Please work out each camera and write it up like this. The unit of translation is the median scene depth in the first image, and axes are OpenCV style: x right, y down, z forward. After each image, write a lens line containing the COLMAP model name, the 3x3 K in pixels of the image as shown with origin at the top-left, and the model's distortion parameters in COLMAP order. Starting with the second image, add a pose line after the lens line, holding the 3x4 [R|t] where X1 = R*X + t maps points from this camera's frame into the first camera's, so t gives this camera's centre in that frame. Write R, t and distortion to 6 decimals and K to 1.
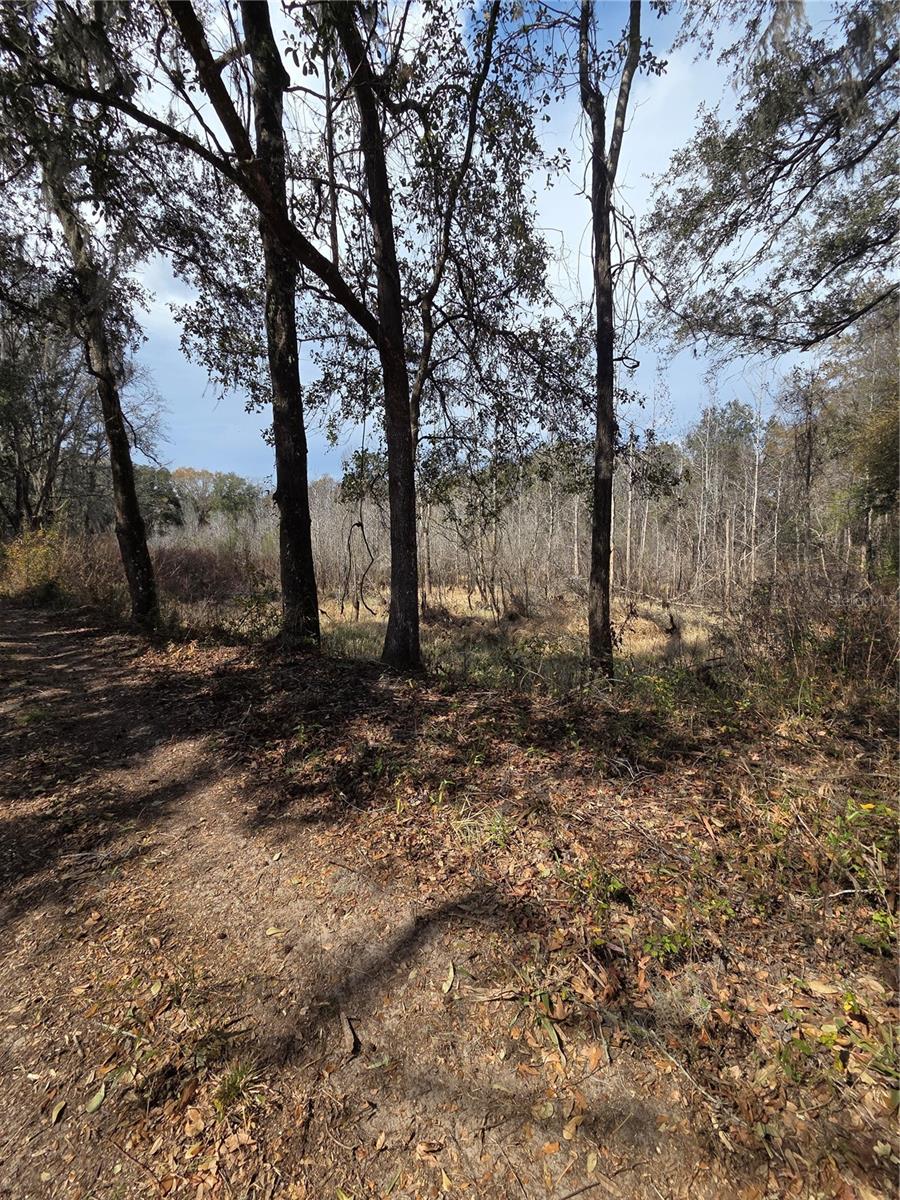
lens RADIAL K [[488.4, 0, 449.5], [0, 488.4, 595.9], [0, 0, 1]] dist [0.004124, 0.000045]
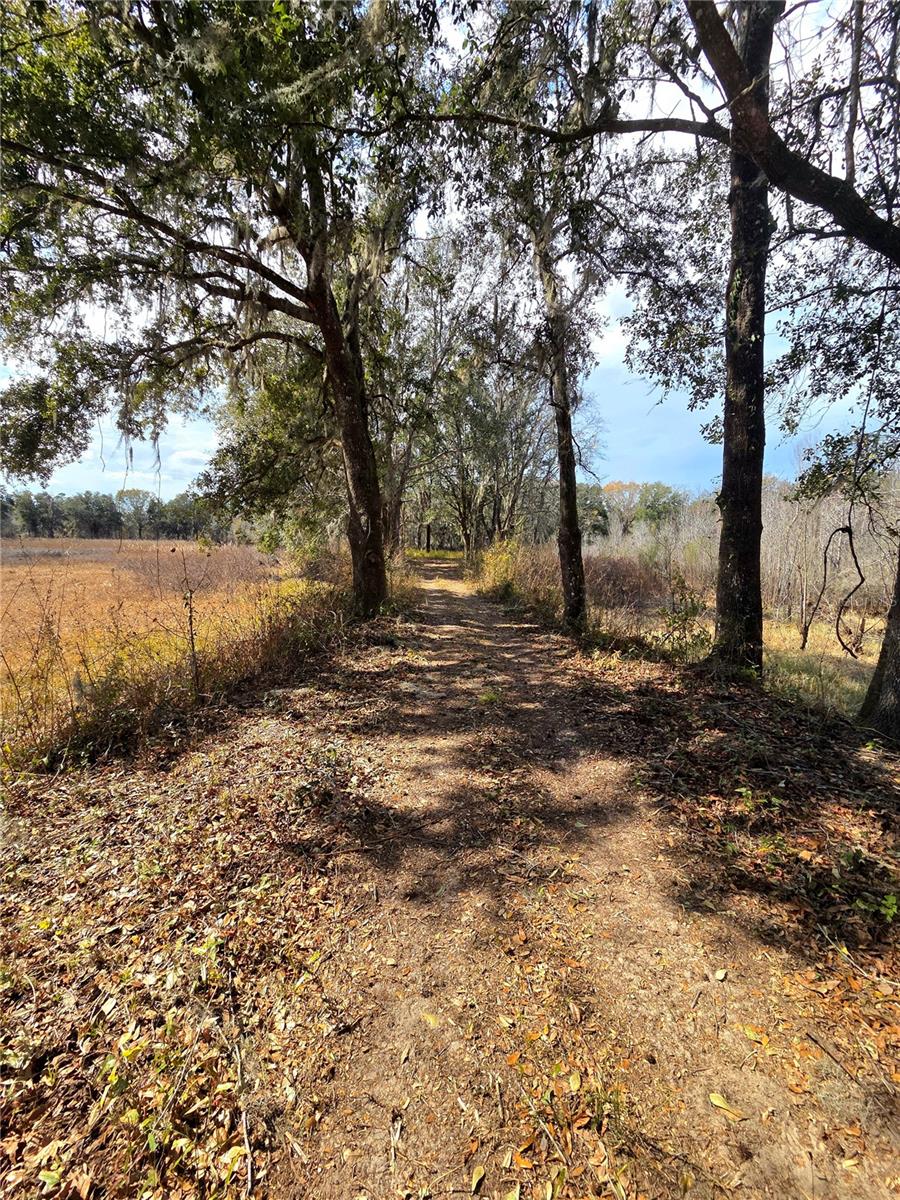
lens RADIAL K [[488.4, 0, 443.6], [0, 488.4, 602.7], [0, 0, 1]] dist [0.004124, 0.000045]
pose [[0.686013, 0.083468, -0.722785, -0.050925], [-0.086853, 0.995689, 0.032549, -0.006128], [0.722386, 0.040447, 0.690306, 0.053559]]
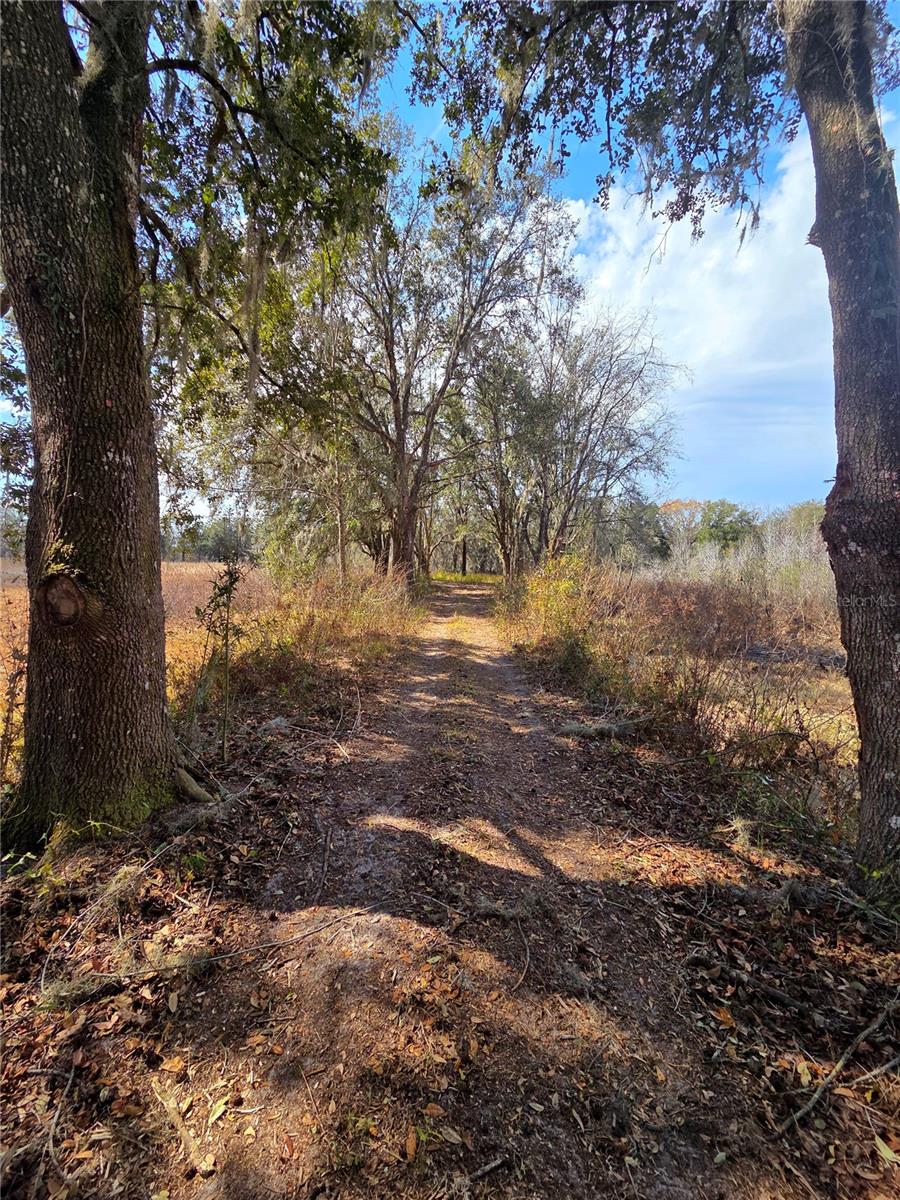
lens RADIAL K [[488.4, 0, 448.8], [0, 488.4, 595.1], [0, 0, 1]] dist [0.004124, 0.000045]
pose [[0.625095, 0.042042, -0.779415, -0.705918], [-0.095513, 0.995164, -0.022922, -0.083977], [0.774683, 0.088773, 0.626088, 0.788473]]
